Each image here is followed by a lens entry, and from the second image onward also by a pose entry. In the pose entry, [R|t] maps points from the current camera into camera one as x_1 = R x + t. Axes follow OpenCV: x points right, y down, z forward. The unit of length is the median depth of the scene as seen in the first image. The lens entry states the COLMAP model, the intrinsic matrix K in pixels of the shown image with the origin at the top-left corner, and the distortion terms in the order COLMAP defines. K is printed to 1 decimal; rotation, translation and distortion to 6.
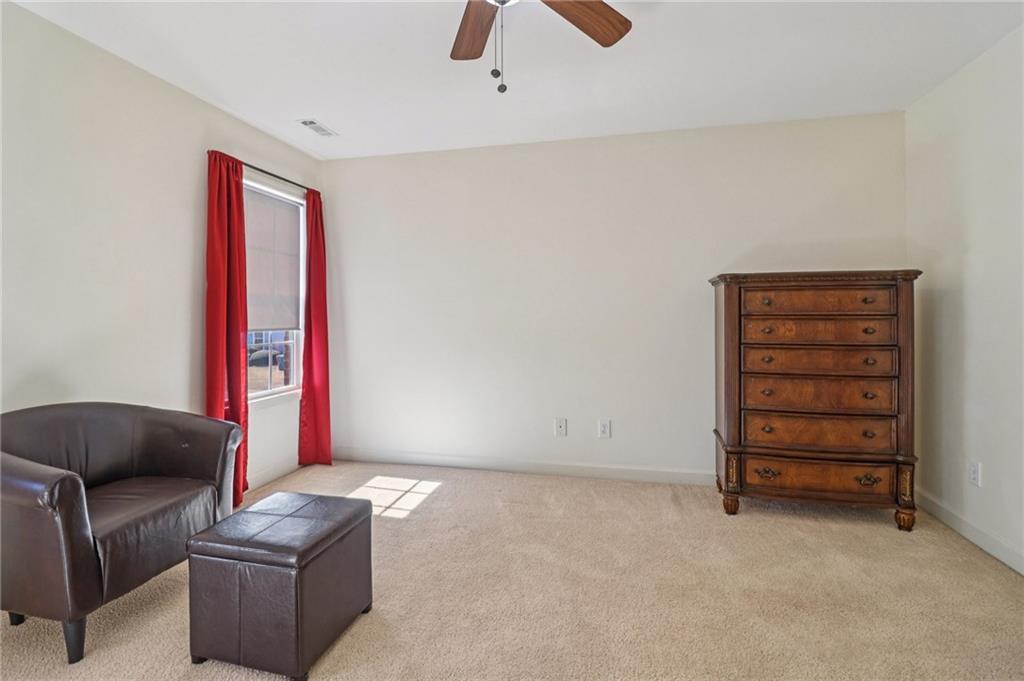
lens RADIAL K [[483.8, 0, 515.0], [0, 483.8, 322.8], [0, 0, 1]] dist [0.001580, -0.000176]
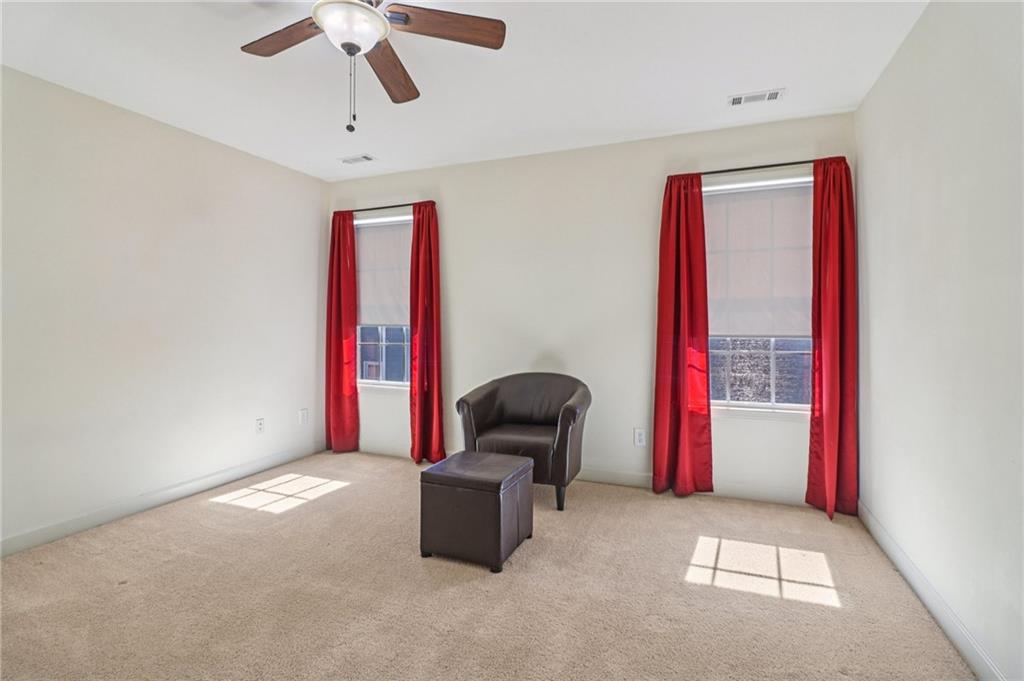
lens RADIAL K [[483.8, 0, 515.0], [0, 483.8, 322.8], [0, 0, 1]] dist [0.001580, -0.000176]
pose [[-0.122147, -0.000513, -0.992512, 0.495428], [-0.002671, 0.999996, -0.000188, -0.010290], [0.992508, 0.002628, -0.122148, 0.708155]]
